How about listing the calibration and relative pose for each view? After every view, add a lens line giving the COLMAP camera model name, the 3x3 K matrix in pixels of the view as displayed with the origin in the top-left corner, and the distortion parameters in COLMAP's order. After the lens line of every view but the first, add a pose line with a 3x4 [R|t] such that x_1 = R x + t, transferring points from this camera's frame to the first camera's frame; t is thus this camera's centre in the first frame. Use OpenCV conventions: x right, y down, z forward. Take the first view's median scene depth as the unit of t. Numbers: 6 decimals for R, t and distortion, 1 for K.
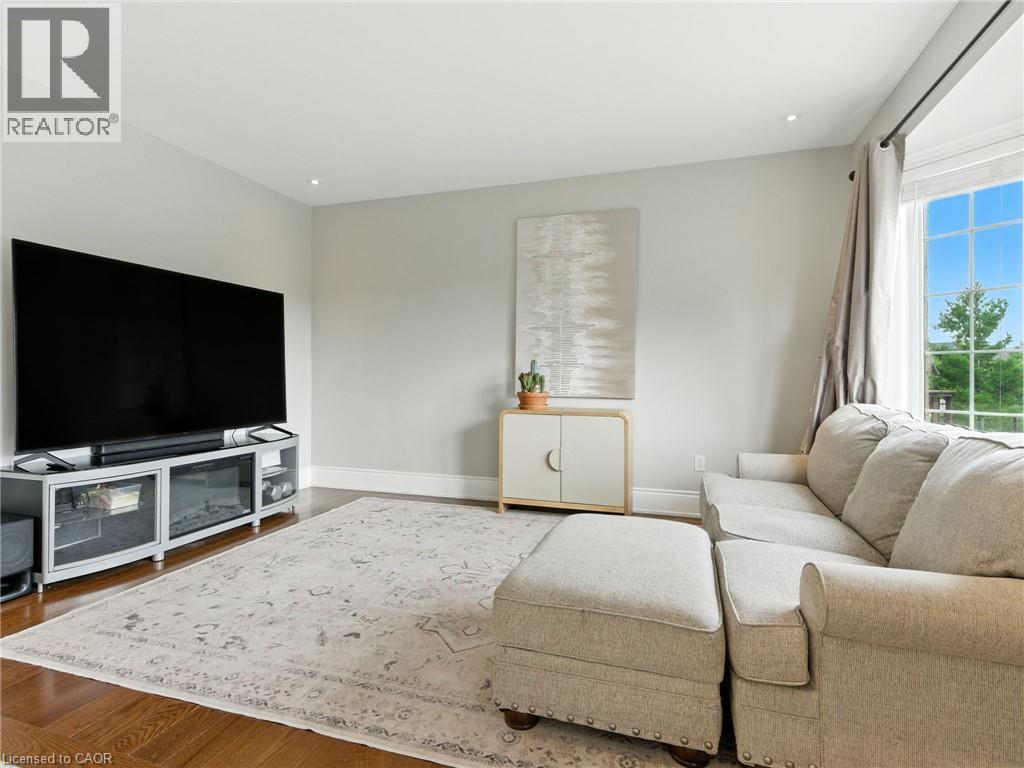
lens RADIAL K [[533.1, 0, 516.7], [0, 533.1, 372.4], [0, 0, 1]] dist [0.015539, -0.002825]
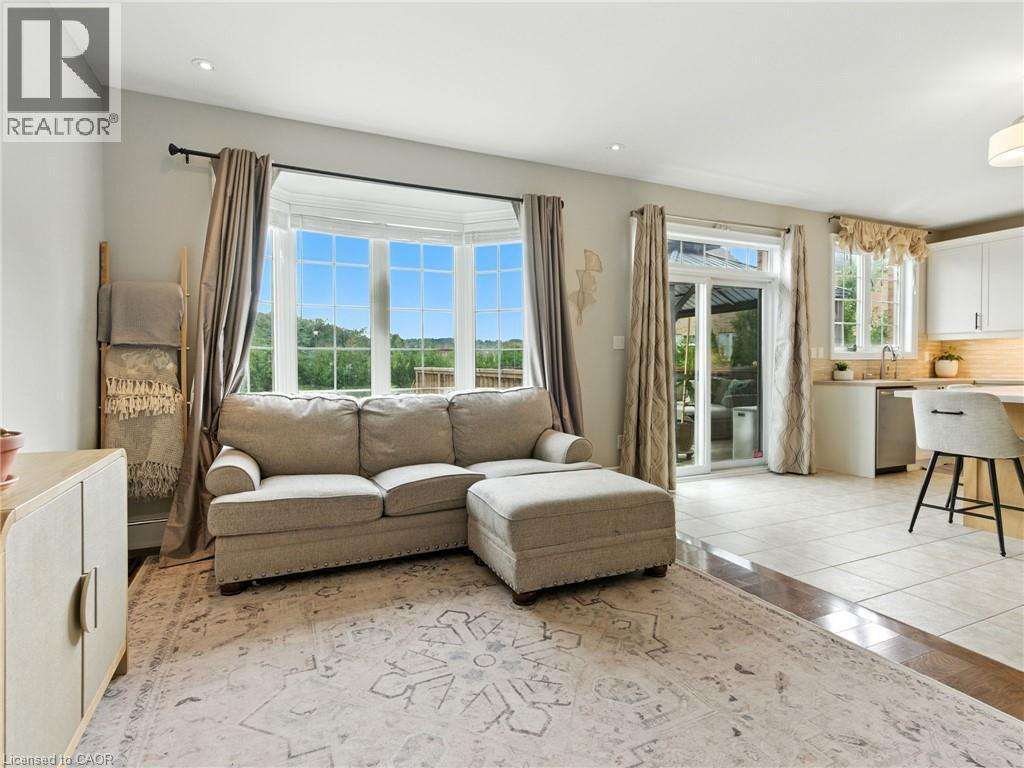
lens RADIAL K [[533.1, 0, 516.7], [0, 533.1, 372.4], [0, 0, 1]] dist [0.015539, -0.002825]
pose [[-0.677529, -0.010845, 0.735417, -0.669375], [-0.000244, 0.999895, 0.014521, 0.005930], [-0.735496, 0.009659, -0.677460, 1.798726]]
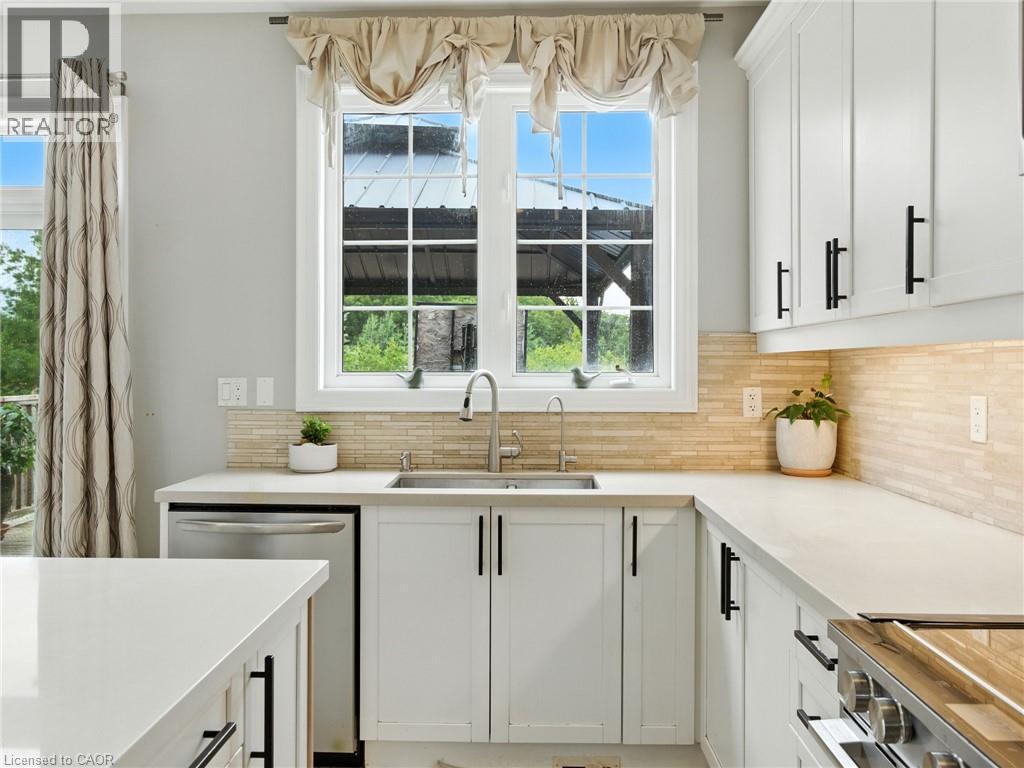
lens RADIAL K [[854.5, 0, 514.0], [0, 854.5, 364.9], [0, 0, 1]] dist [-0.009166, -0.003510]
pose [[-0.289824, -0.000666, 0.957080, -1.331603], [-0.005325, 0.999985, -0.000917, -0.102763], [-0.957065, -0.005362, -0.289824, -1.007862]]
